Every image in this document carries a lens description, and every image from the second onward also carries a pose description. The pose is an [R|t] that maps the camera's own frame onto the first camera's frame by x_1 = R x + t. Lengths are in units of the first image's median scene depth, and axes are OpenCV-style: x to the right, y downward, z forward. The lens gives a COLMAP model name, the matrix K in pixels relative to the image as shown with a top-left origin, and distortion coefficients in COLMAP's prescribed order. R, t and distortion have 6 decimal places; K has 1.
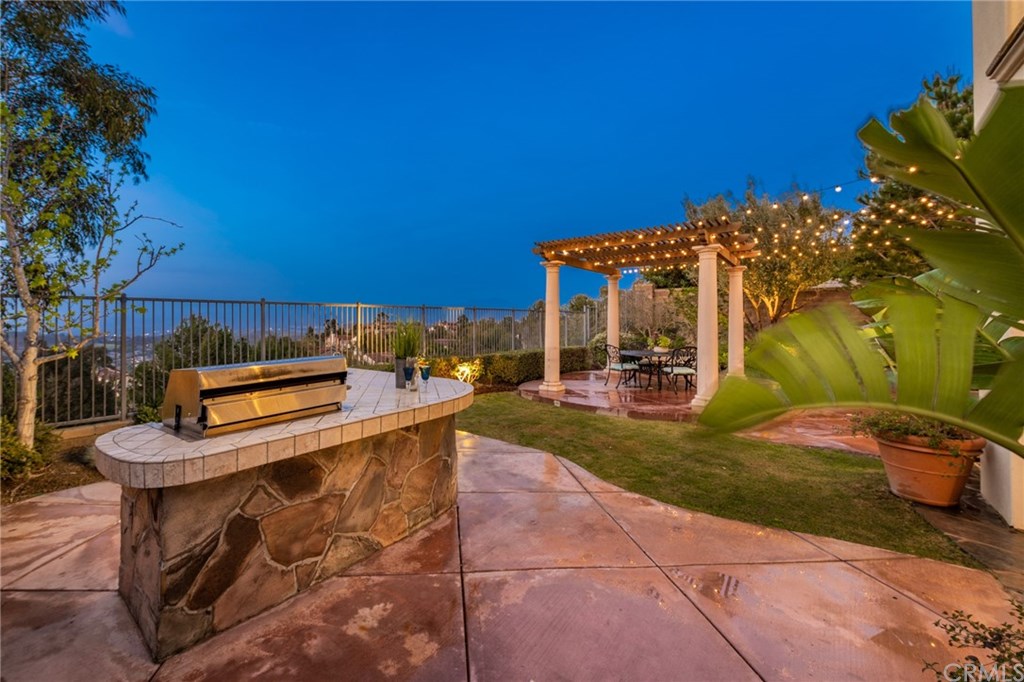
lens RADIAL K [[418.1, 0, 511.9], [0, 418.1, 322.9], [0, 0, 1]] dist [-0.000296, -0.000253]
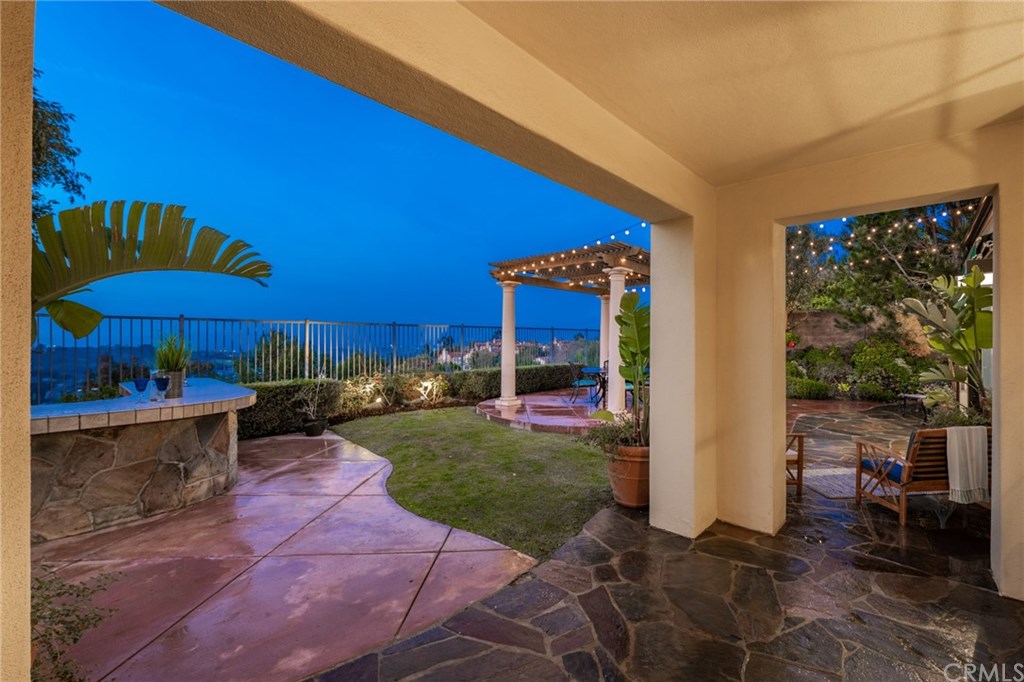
lens RADIAL K [[403.7, 0, 512.0], [0, 403.7, 341.0], [0, 0, 1]] dist [-0.000539, -0.000236]
pose [[0.999868, 0.006935, 0.014709, 0.503078], [-0.006952, 0.999975, 0.001073, 0.000506], [-0.014701, -0.001175, 0.999891, -0.044630]]
